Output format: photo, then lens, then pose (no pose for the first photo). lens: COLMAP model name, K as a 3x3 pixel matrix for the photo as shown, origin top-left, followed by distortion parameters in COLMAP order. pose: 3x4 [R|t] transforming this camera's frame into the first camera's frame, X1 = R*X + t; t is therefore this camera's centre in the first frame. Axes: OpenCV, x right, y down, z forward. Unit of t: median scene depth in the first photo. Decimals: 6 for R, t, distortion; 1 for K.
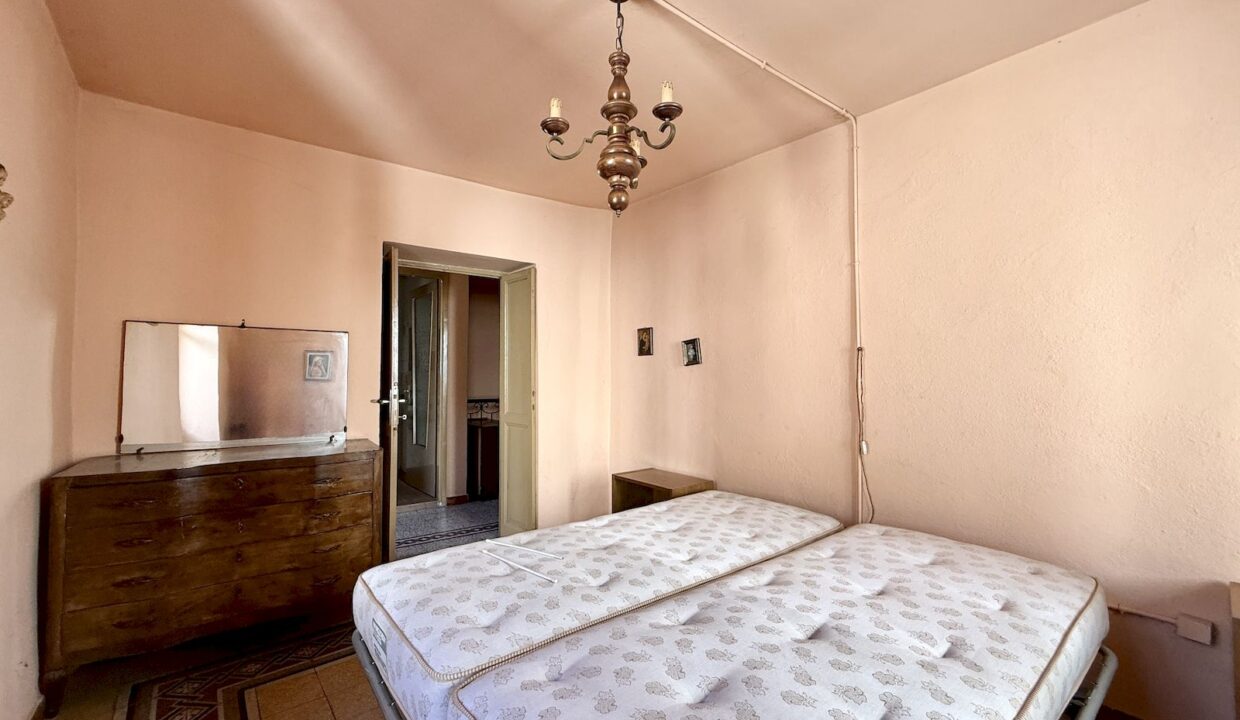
lens RADIAL K [[504.7, 0, 618.1], [0, 504.7, 349.9], [0, 0, 1]] dist [0.000020, -0.000119]
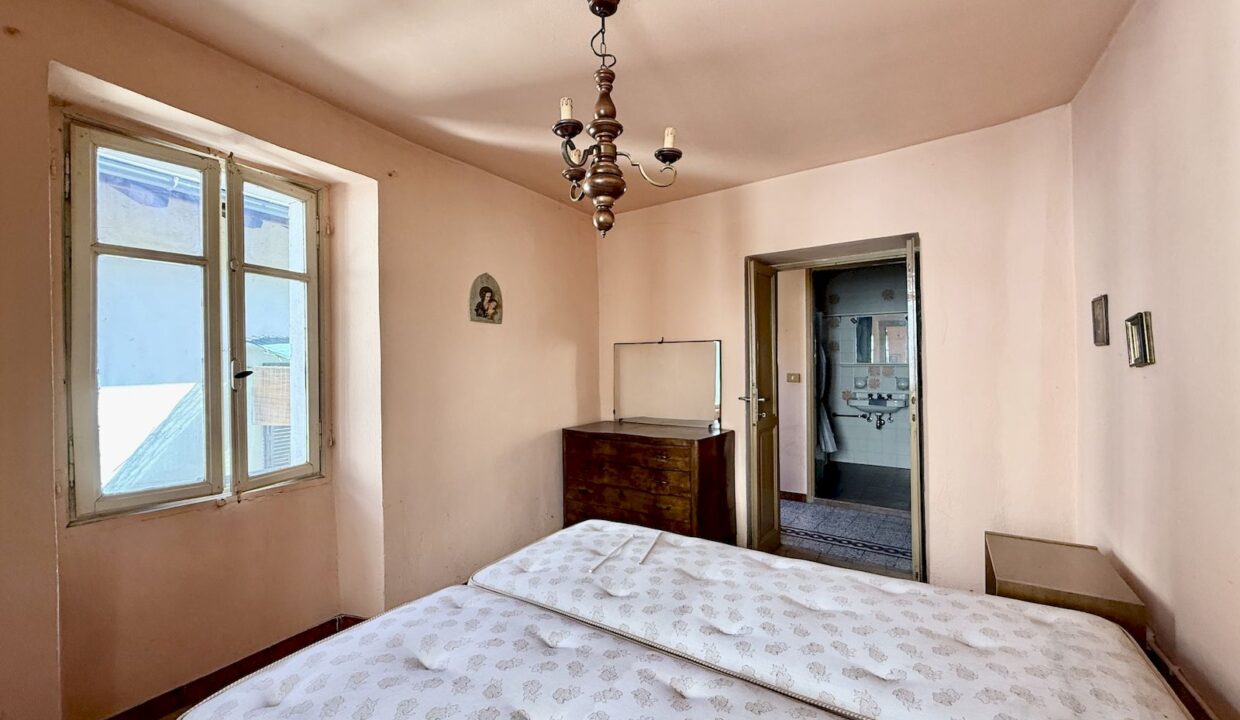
lens RADIAL K [[498.3, 0, 610.1], [0, 498.3, 351.9], [0, 0, 1]] dist [-0.000270, 0.000012]
pose [[0.291651, -0.025376, -0.956188, 0.662431], [0.062145, 0.998039, -0.007532, -0.018446], [0.954504, -0.057226, 0.292656, 0.497983]]
